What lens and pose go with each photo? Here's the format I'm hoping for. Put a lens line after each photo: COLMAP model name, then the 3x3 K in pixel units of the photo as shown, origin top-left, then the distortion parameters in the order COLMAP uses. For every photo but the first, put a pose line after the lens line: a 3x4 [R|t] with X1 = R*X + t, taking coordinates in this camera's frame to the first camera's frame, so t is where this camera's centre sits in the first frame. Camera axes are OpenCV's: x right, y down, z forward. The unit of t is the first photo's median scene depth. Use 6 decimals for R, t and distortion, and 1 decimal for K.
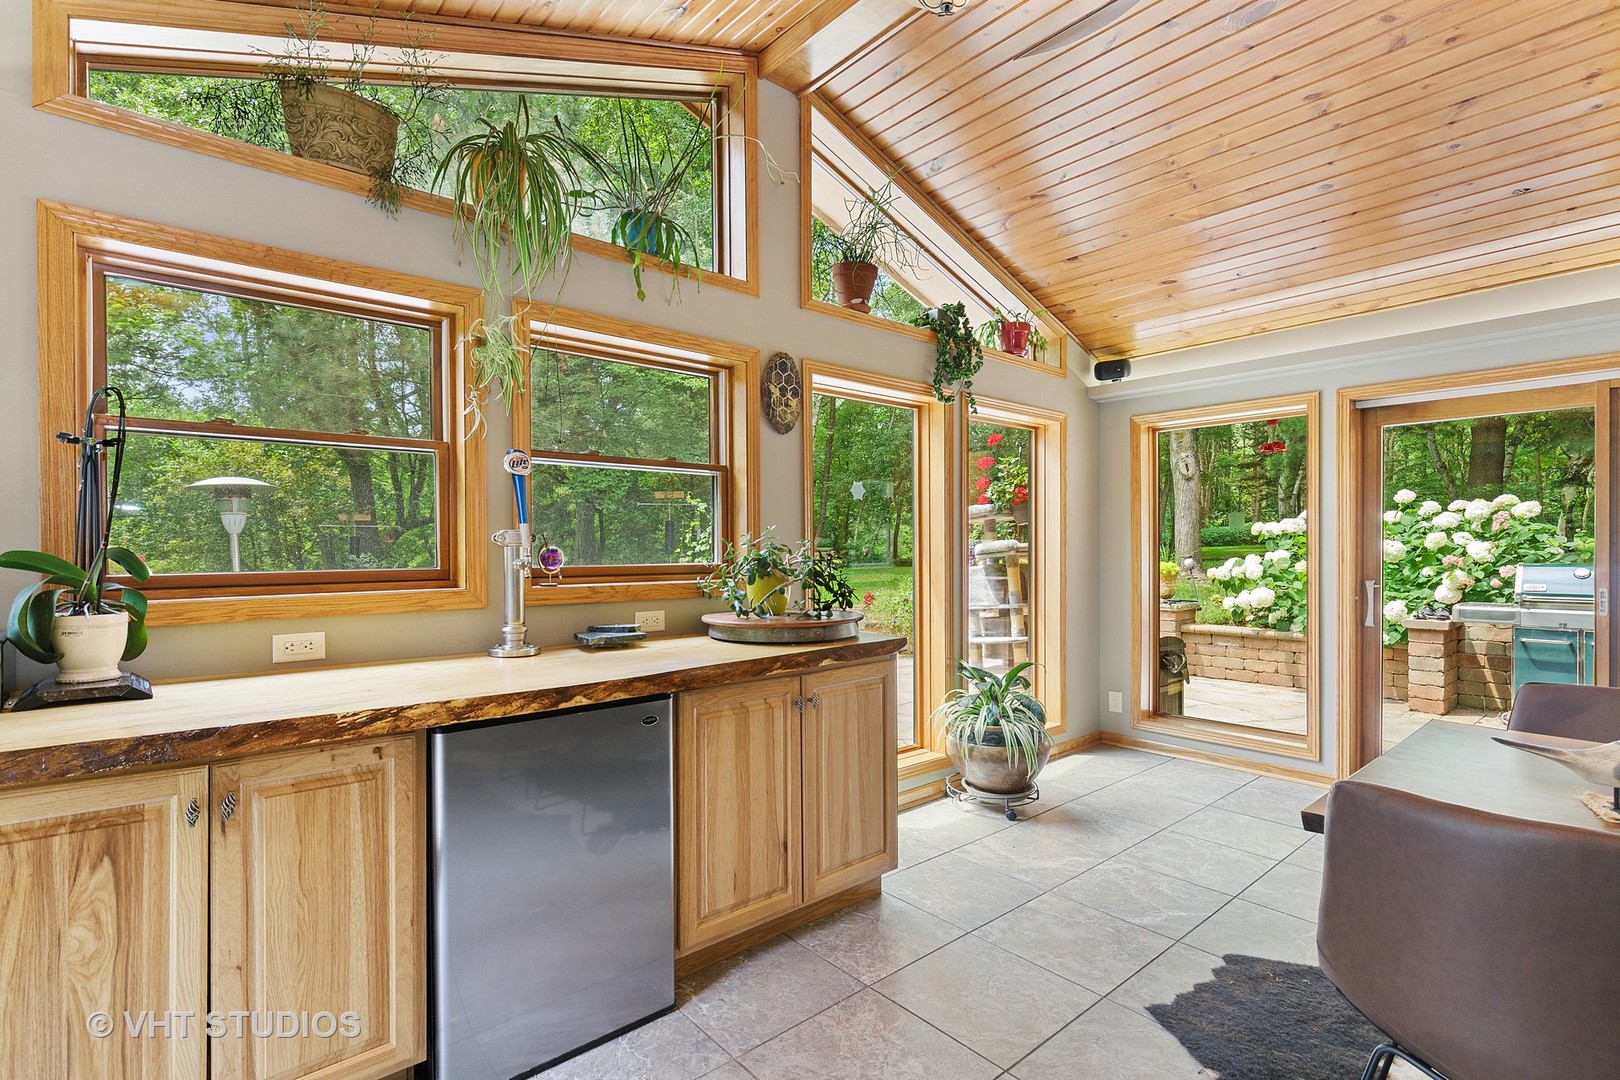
lens RADIAL K [[762.2, 0, 807.0], [0, 762.2, 552.4], [0, 0, 1]] dist [-0.002765, -0.001150]
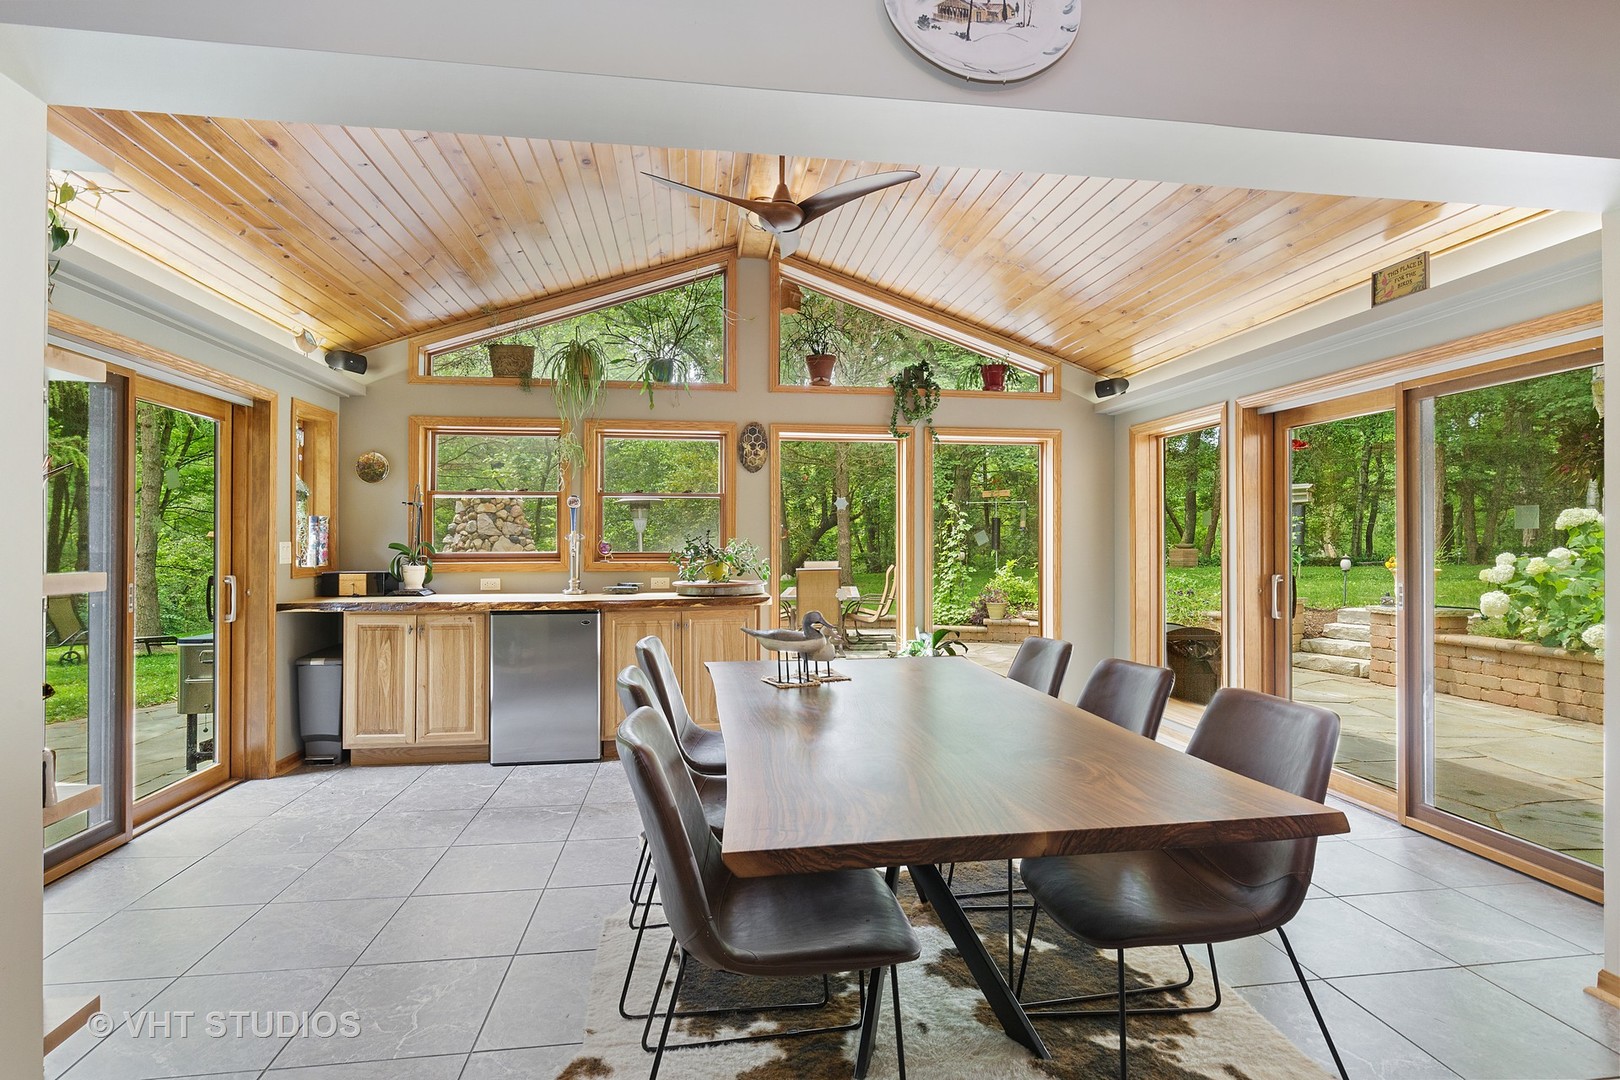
lens RADIAL K [[790.9, 0, 806.5], [0, 790.9, 537.4], [0, 0, 1]] dist [-0.009104, -0.000205]
pose [[0.840965, -0.001376, -0.541087, 0.946474], [-0.005965, 0.999912, -0.011814, 0.001220], [0.541056, 0.013163, 0.840884, -0.338517]]
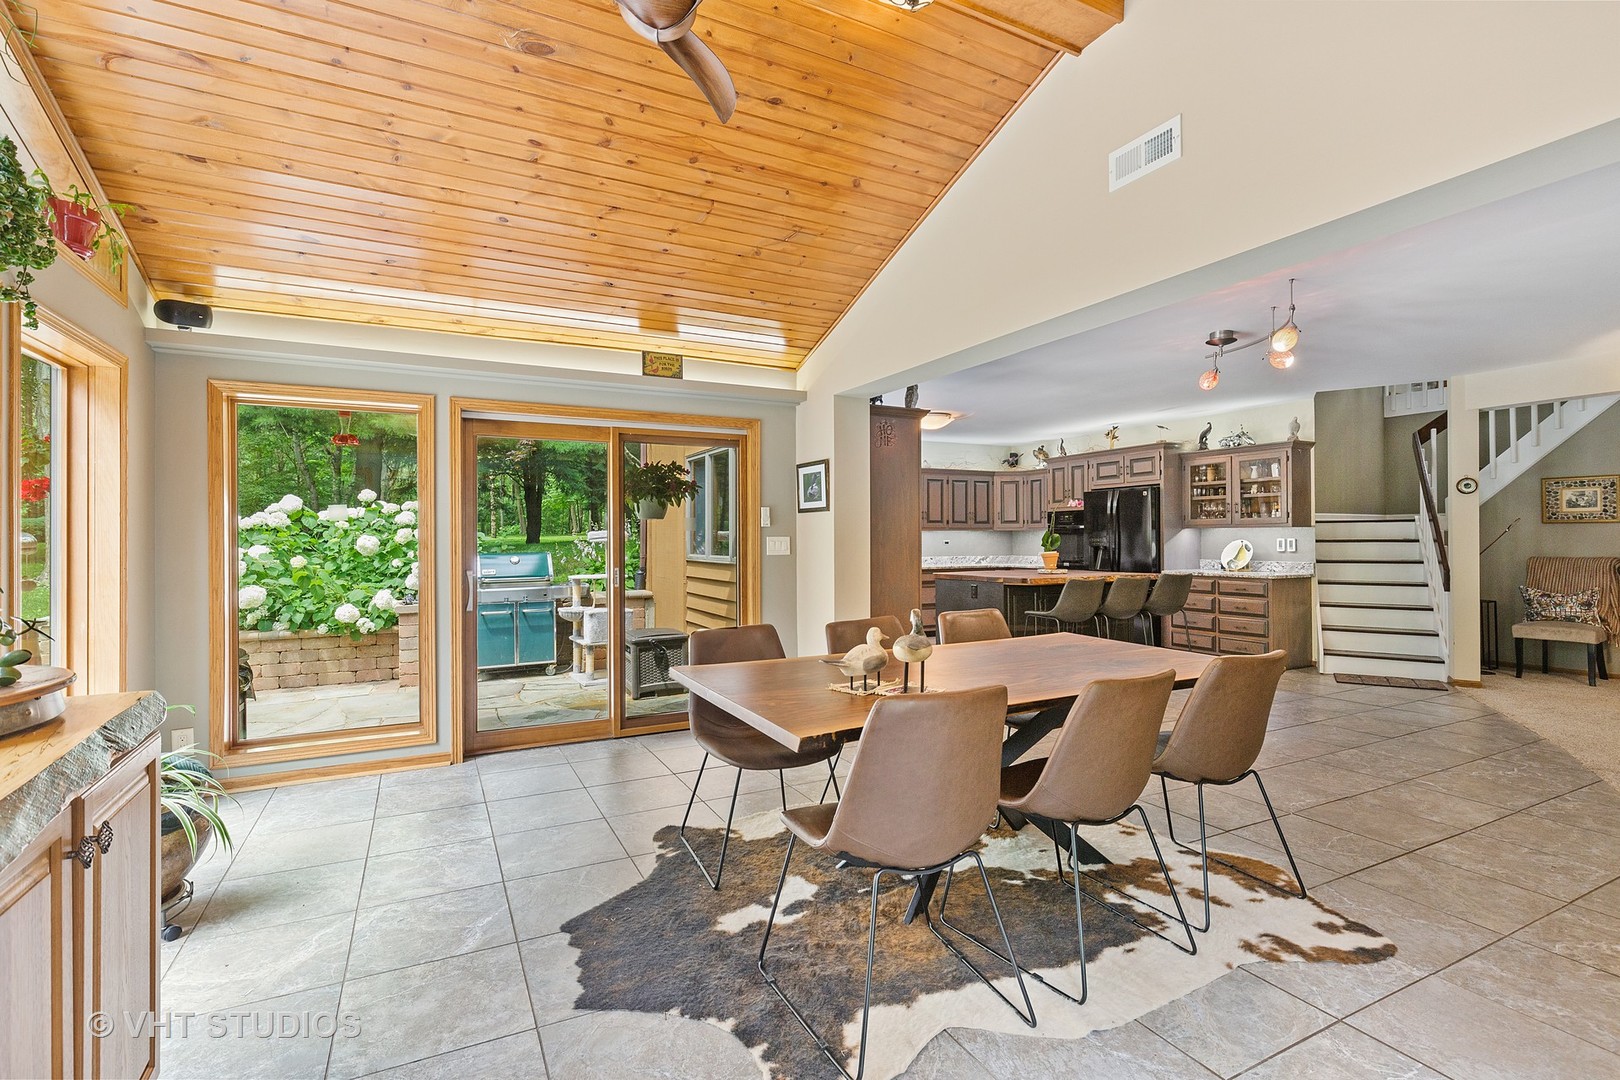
lens RADIAL K [[748.5, 0, 808.2], [0, 748.5, 536.5], [0, 0, 1]] dist [-0.000875, 0.000017]
pose [[0.237954, 0.003505, 0.971270, -0.265995], [0.010289, 0.999928, -0.006129, -0.002454], [-0.971222, 0.011452, 0.237901, 0.291667]]
